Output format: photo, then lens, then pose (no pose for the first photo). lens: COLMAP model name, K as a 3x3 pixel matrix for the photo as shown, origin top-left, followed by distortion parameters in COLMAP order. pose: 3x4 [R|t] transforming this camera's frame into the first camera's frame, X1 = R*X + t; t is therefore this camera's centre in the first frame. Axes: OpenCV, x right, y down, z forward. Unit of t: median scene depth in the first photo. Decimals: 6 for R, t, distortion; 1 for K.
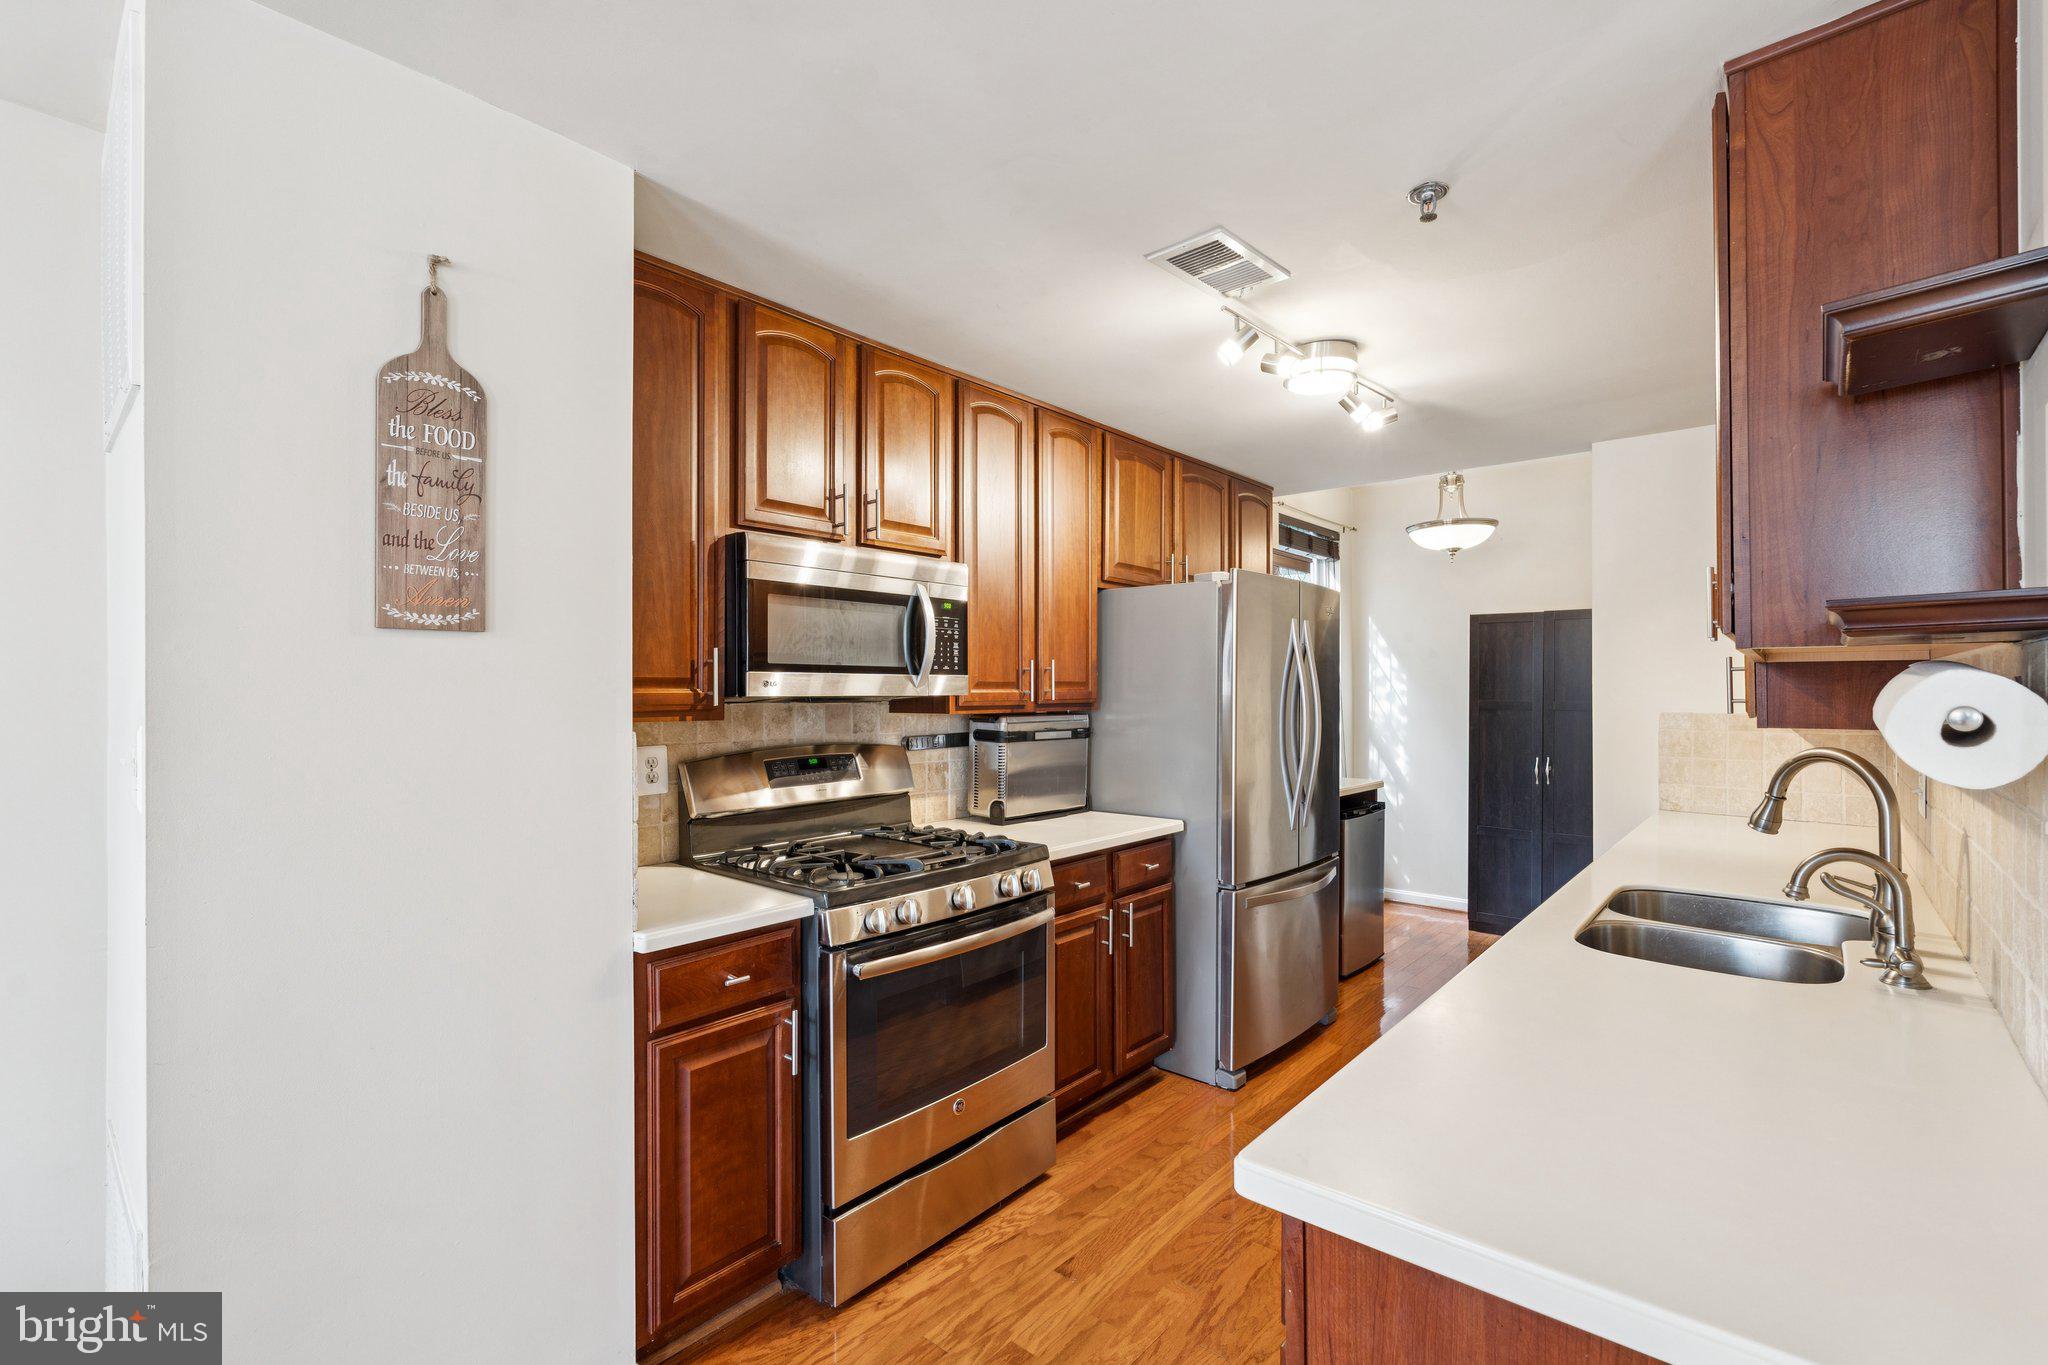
lens RADIAL K [[913.3, 0, 1024.0], [0, 913.3, 682.5], [0, 0, 1]] dist [-0.001010, -0.000120]
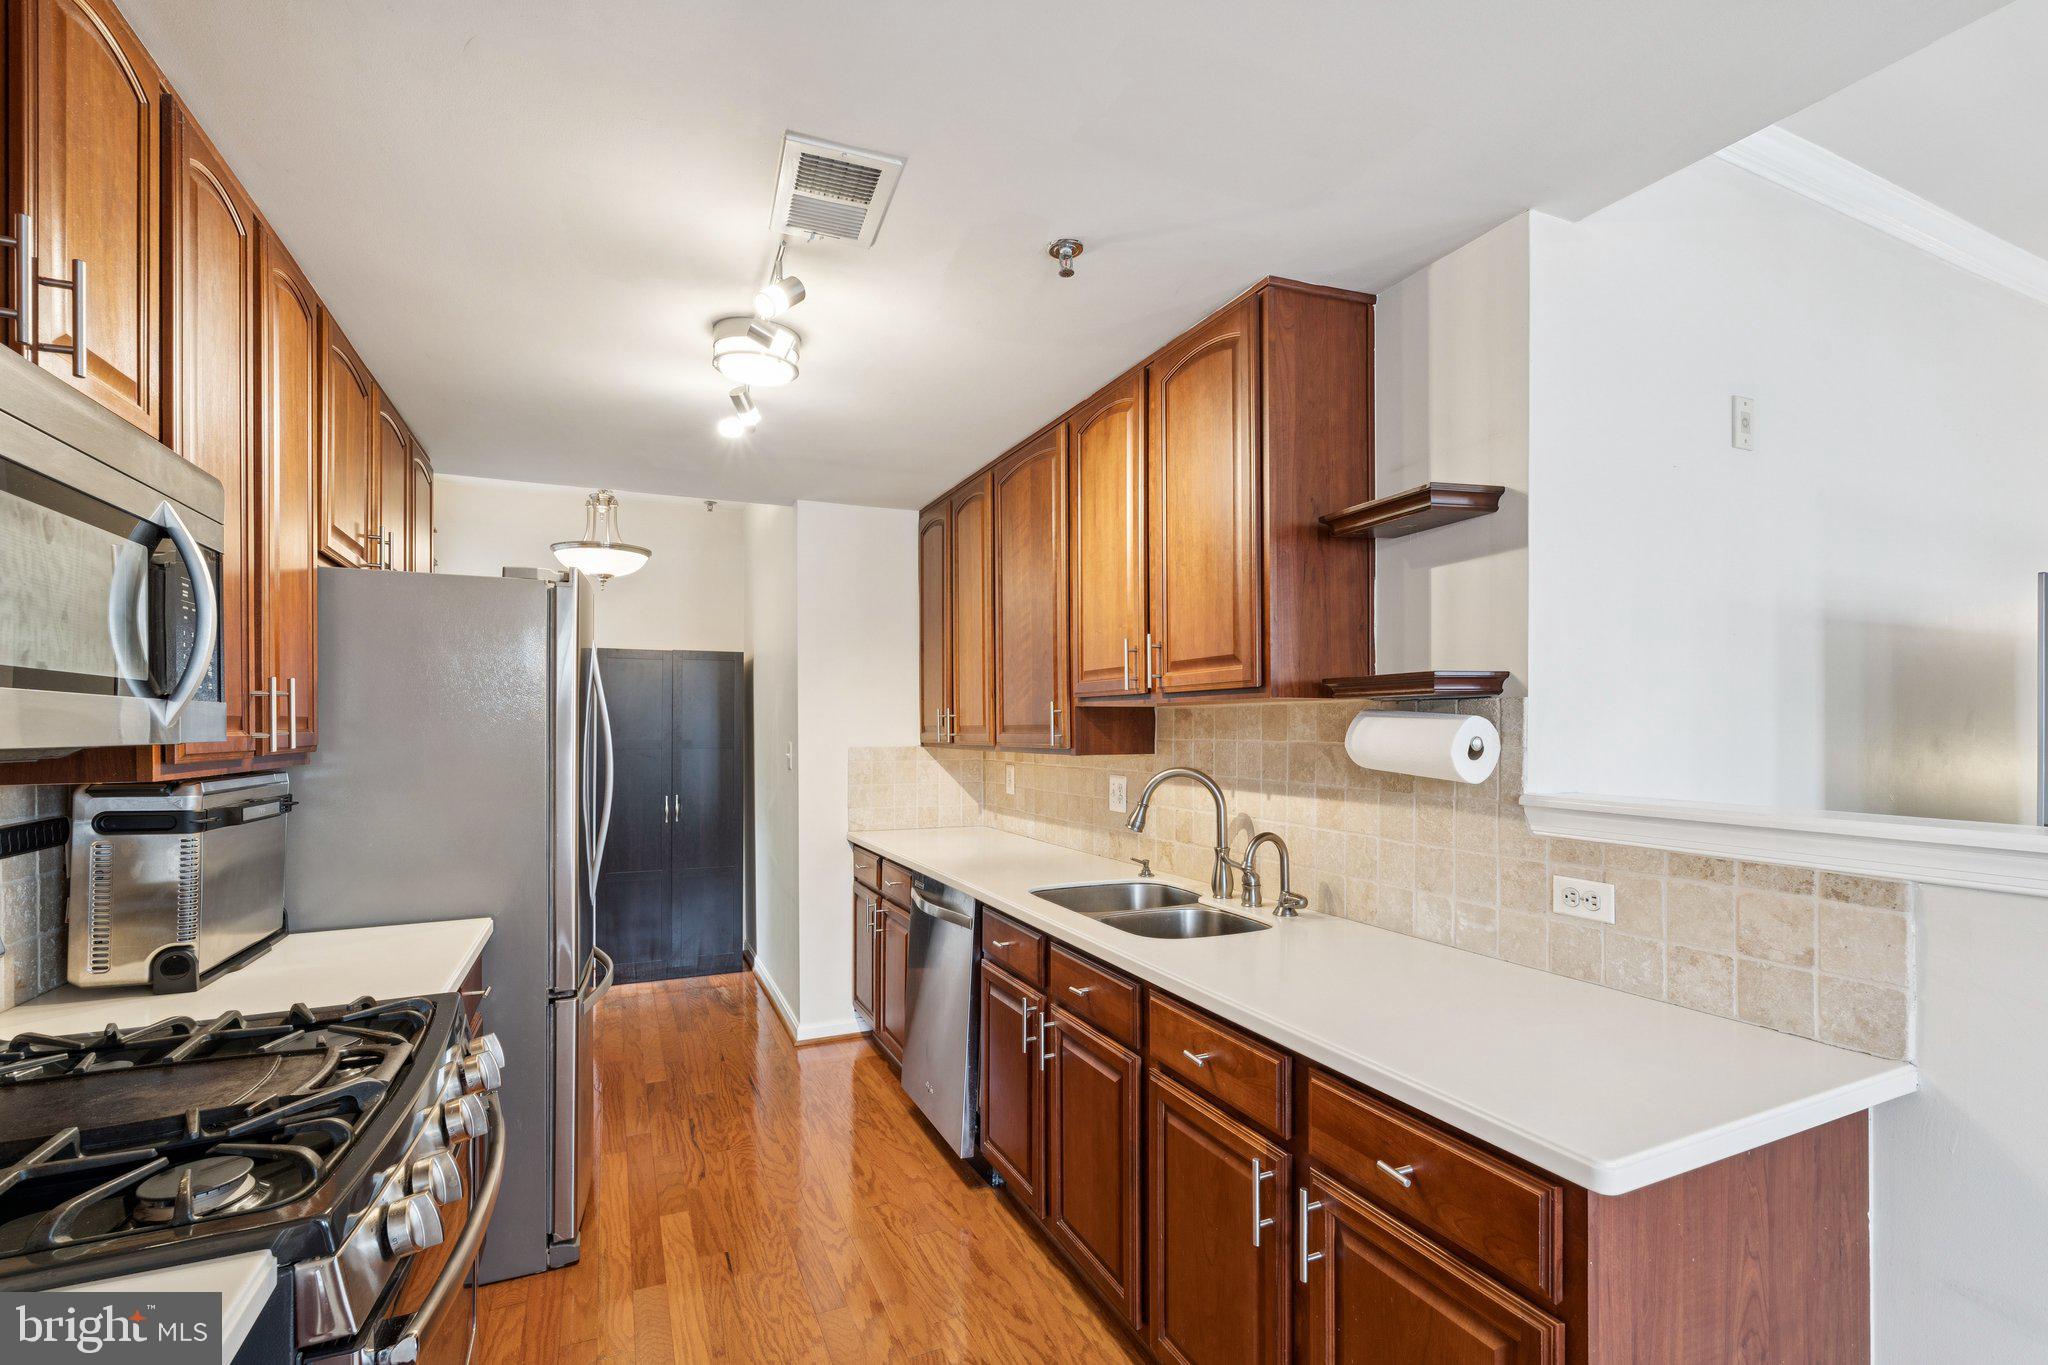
lens RADIAL K [[920.3, 0, 1032.9], [0, 920.3, 727.6], [0, 0, 1]] dist [0.000752, 0.000426]
pose [[0.414113, -0.002694, 0.910221, -0.299314], [-0.004395, 0.999978, 0.004959, 0.001393], [-0.910215, -0.006054, 0.414092, 0.339587]]
